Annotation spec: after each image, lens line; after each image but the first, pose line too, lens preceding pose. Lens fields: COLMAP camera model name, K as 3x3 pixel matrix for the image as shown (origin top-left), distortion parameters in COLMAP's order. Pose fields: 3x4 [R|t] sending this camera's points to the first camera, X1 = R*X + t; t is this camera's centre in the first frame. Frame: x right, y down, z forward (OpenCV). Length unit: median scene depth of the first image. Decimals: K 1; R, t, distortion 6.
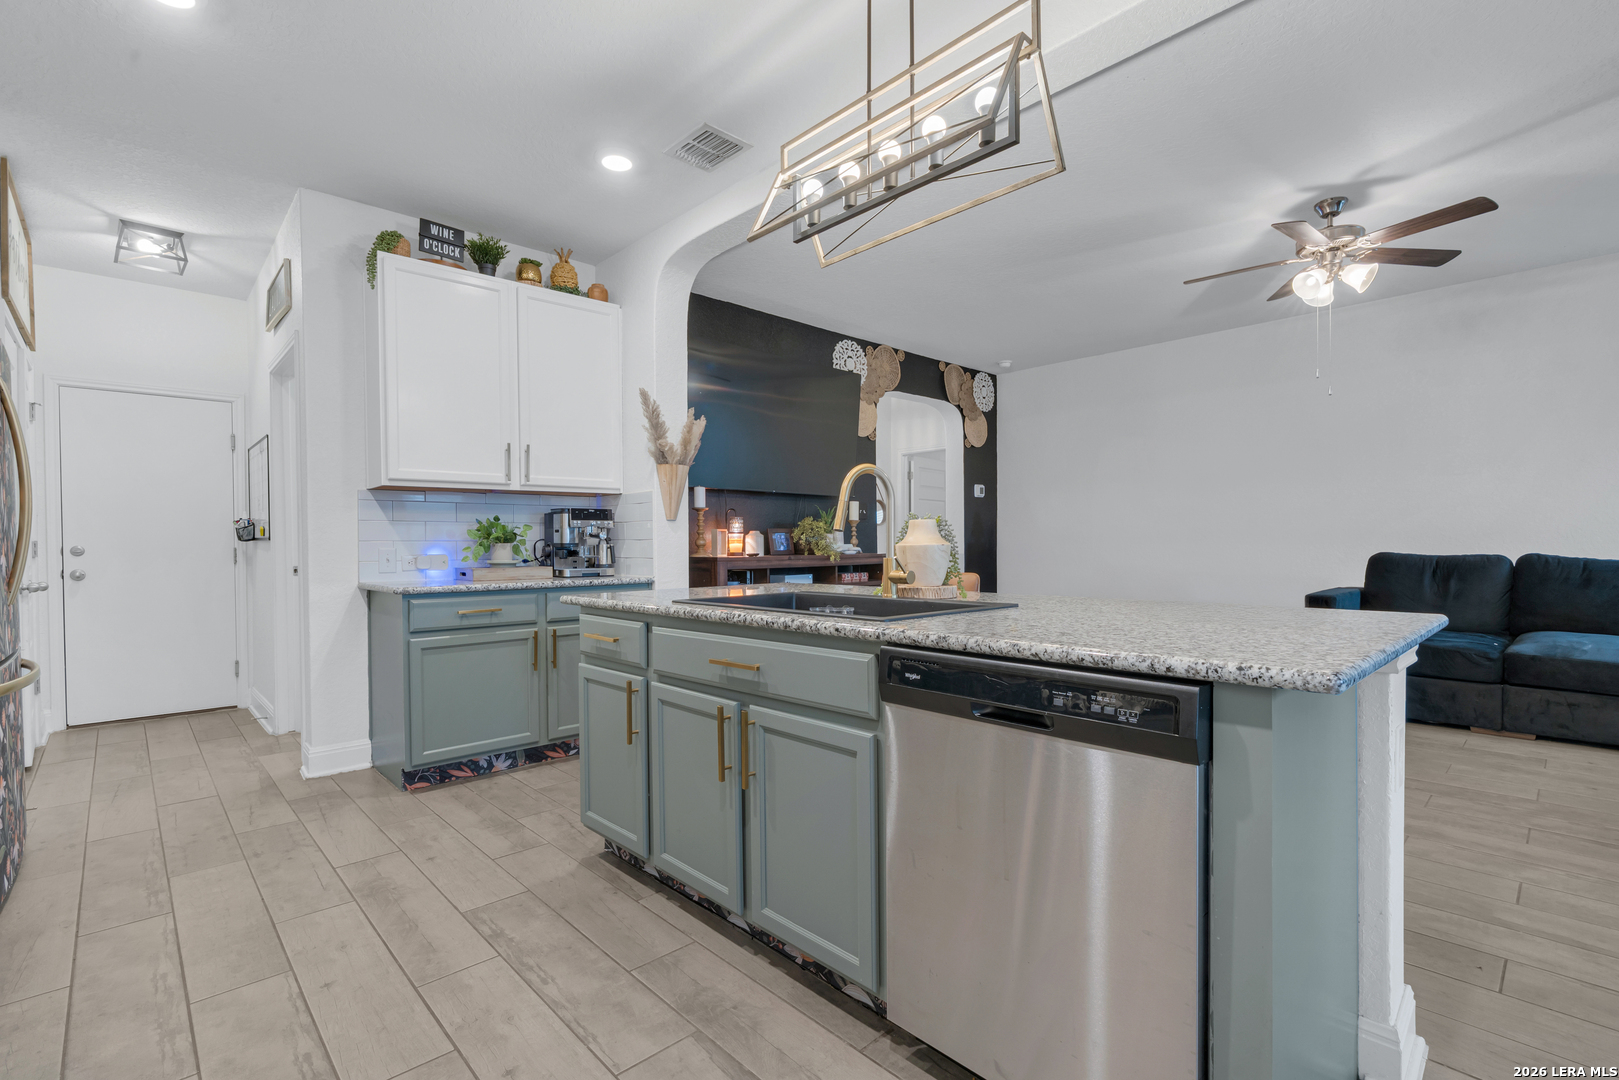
lens RADIAL K [[736.8, 0, 801.4], [0, 736.8, 551.9], [0, 0, 1]] dist [-0.006935, 0.001353]
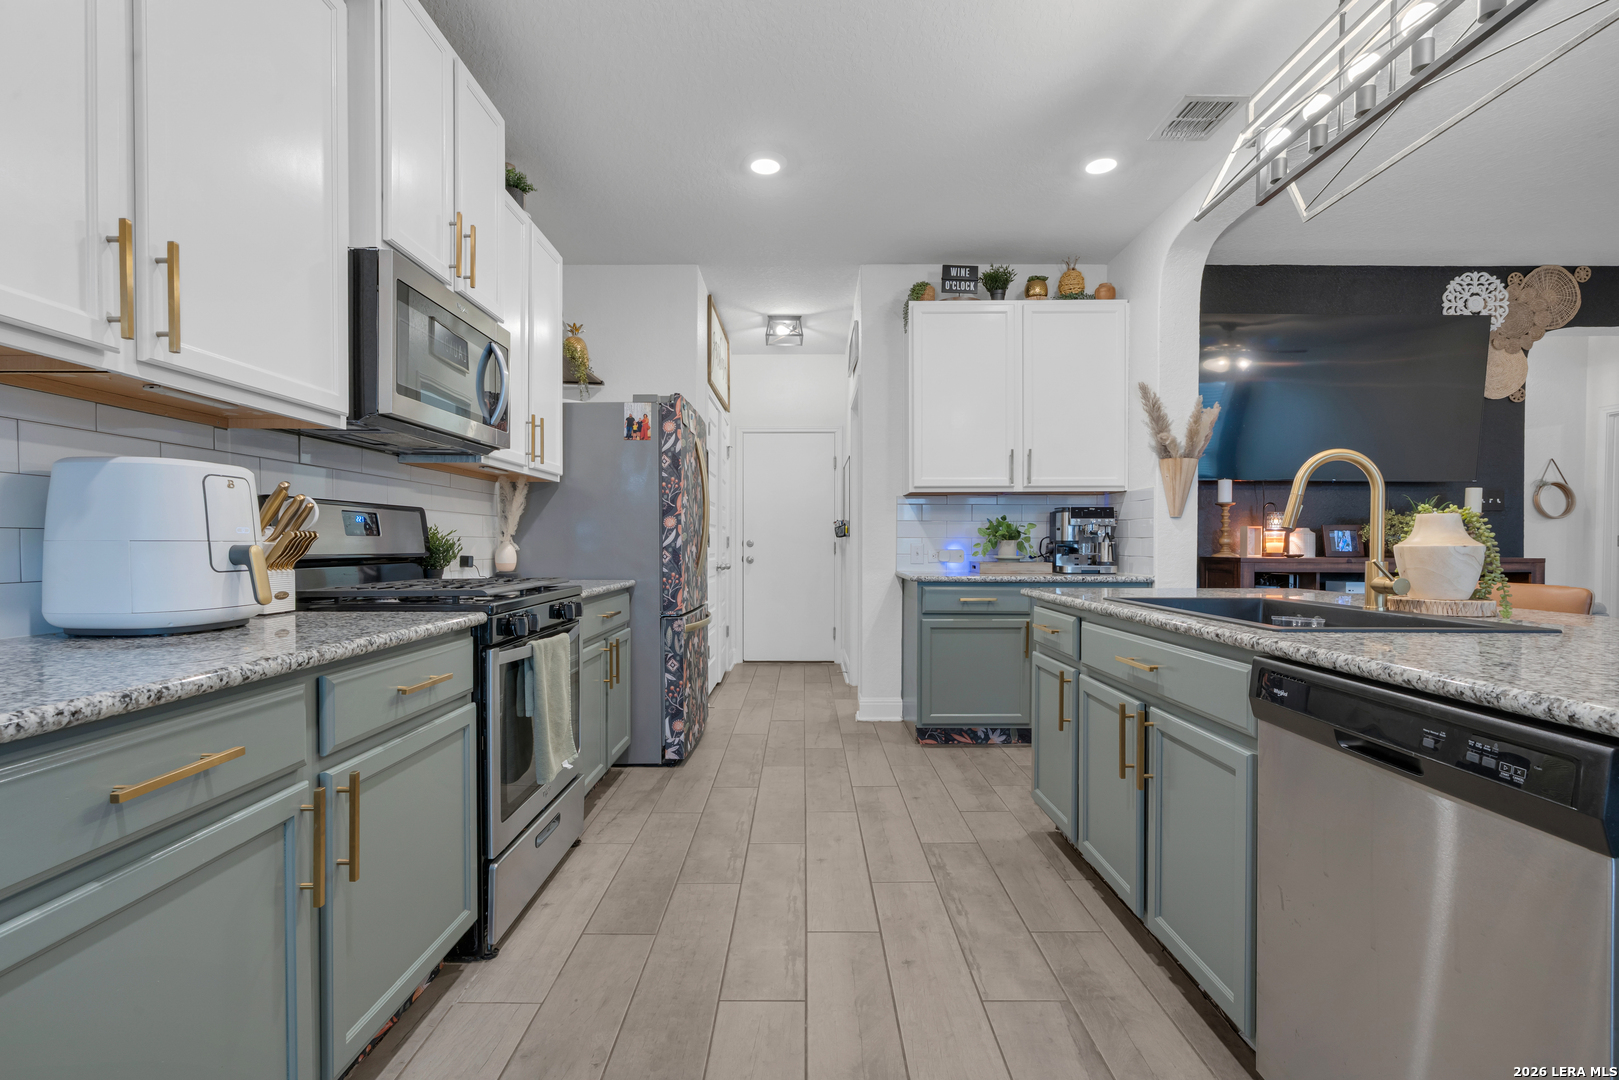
lens RADIAL K [[736.8, 0, 801.4], [0, 736.8, 551.9], [0, 0, 1]] dist [-0.006935, 0.001353]
pose [[0.728026, 0.017310, -0.685331, 0.133985], [-0.014755, 0.999845, 0.009579, -0.000426], [0.685391, 0.003139, 0.728169, -0.017127]]
